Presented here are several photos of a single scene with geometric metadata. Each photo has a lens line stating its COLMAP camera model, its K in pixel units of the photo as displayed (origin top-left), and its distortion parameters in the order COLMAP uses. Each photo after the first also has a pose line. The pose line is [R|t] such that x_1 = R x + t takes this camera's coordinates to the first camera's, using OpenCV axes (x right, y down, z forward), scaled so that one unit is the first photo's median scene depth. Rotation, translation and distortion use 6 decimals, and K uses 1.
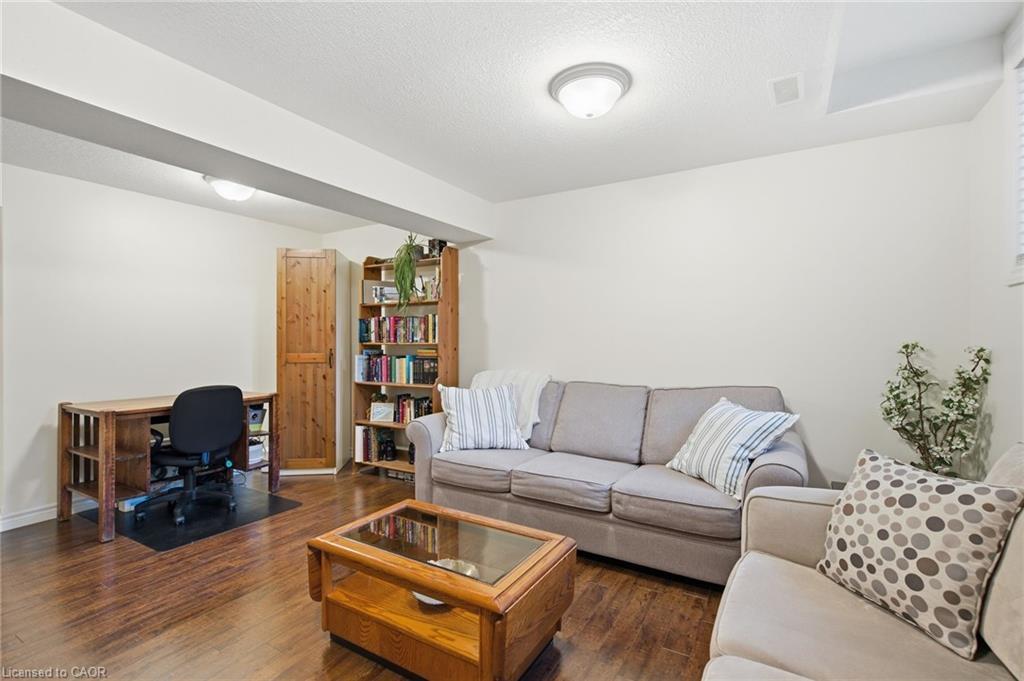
lens RADIAL K [[473.7, 0, 512.3], [0, 473.7, 337.5], [0, 0, 1]] dist [0.004779, -0.002600]
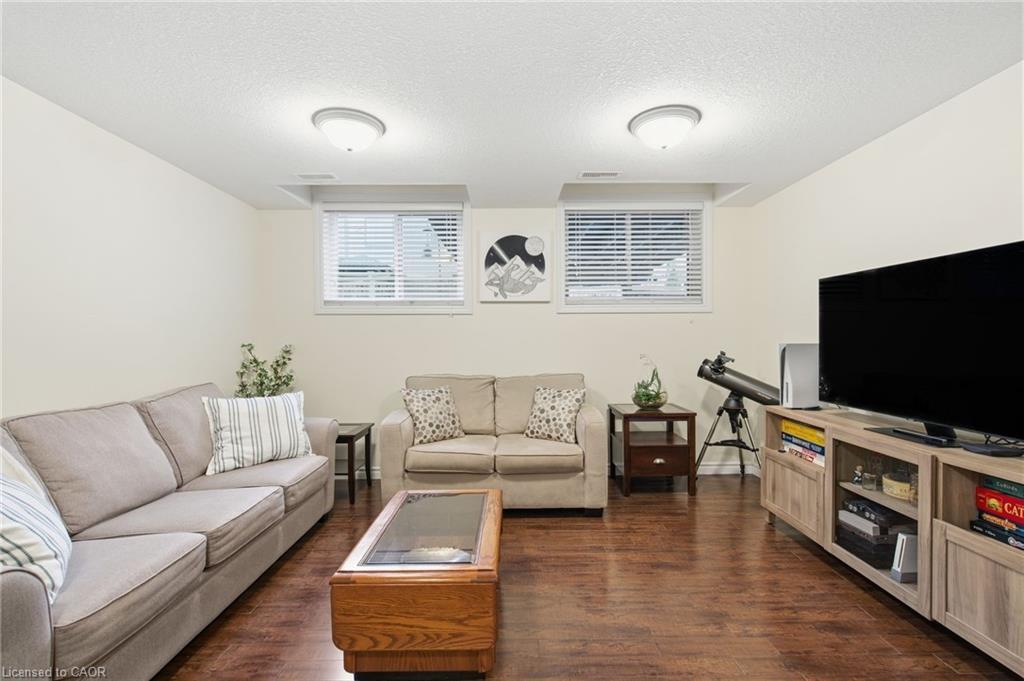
lens RADIAL K [[473.7, 0, 512.9], [0, 473.7, 342.1], [0, 0, 1]] dist [0.004779, -0.002600]
pose [[-0.514930, -0.002826, 0.857228, -1.650641], [0.007485, 0.999942, 0.007793, 0.003038], [-0.857200, 0.010429, -0.514878, 1.966565]]
